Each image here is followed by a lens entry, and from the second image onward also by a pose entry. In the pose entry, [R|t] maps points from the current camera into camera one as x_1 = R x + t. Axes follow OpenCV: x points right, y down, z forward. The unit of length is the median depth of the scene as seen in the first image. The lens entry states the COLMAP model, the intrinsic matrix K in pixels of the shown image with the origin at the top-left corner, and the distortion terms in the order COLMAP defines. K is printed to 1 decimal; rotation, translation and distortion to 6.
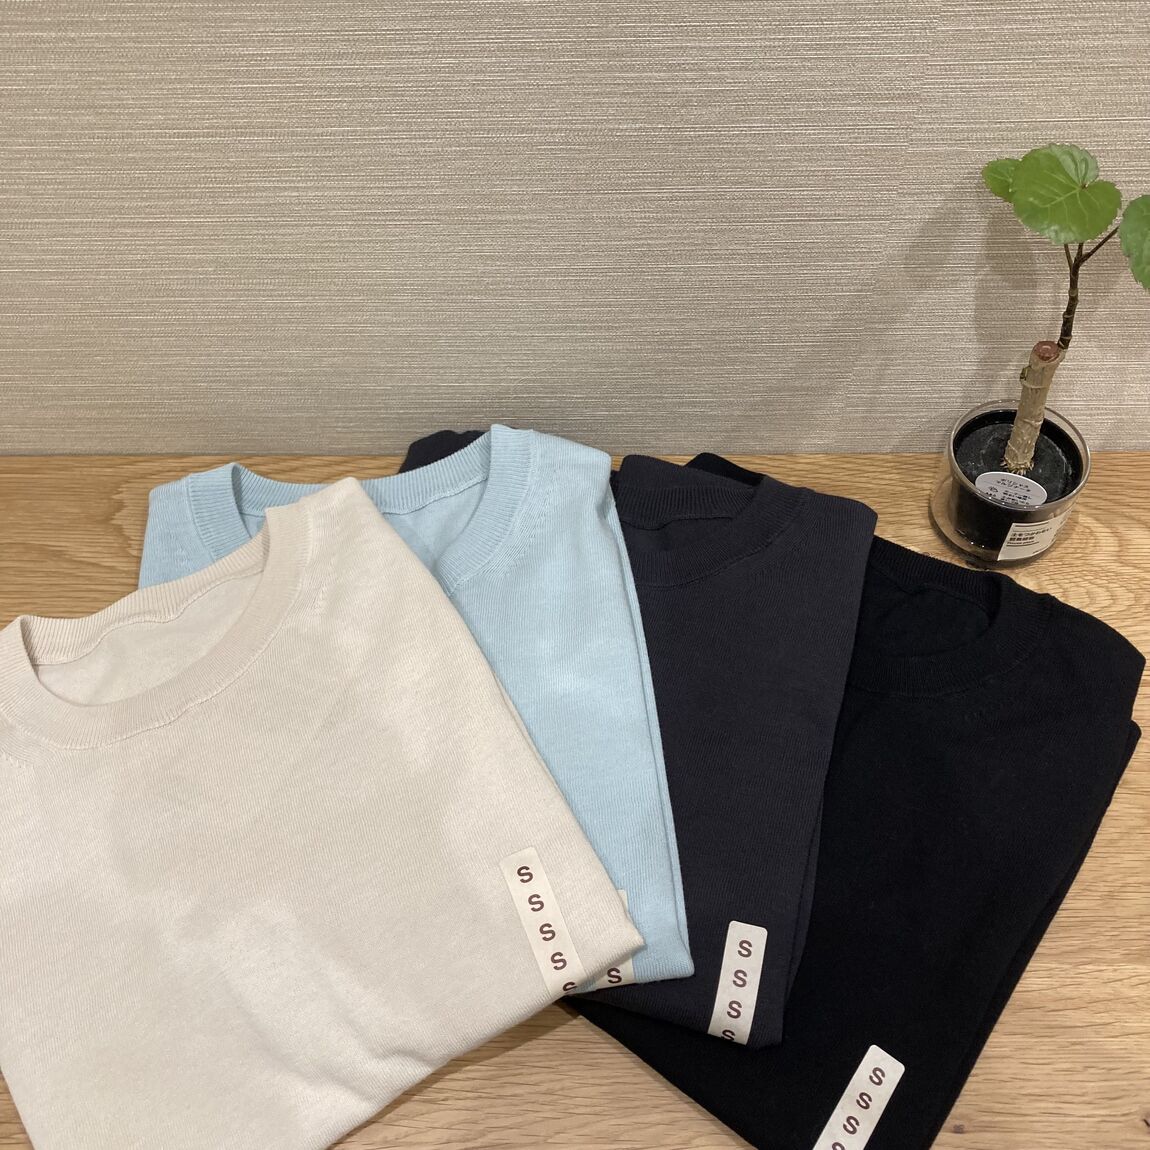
lens RADIAL K [[1325.8, 0, 575.0], [0, 1325.8, 575.0], [0, 0, 1]] dist [0.005115, -0.054666]
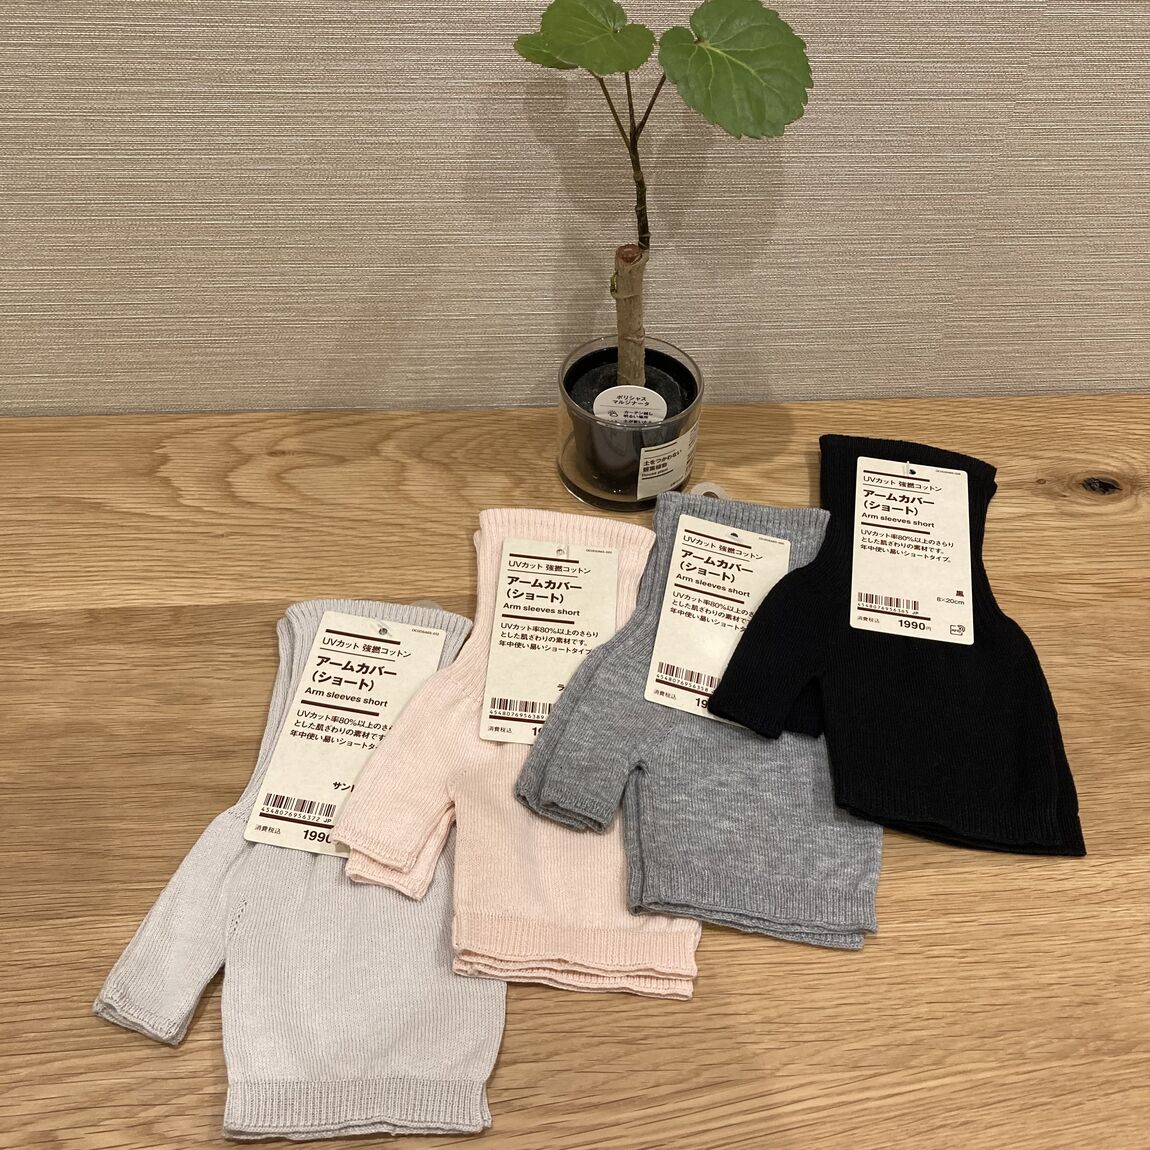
lens RADIAL K [[1332.3, 0, 575.0], [0, 1332.3, 575.0], [0, 0, 1]] dist [0.009610, -0.031150]
pose [[0.992501, -0.026693, 0.119288, -0.219705], [0.048322, 0.982057, -0.182290, 0.248239], [-0.112281, 0.186687, 0.975982, 0.133344]]
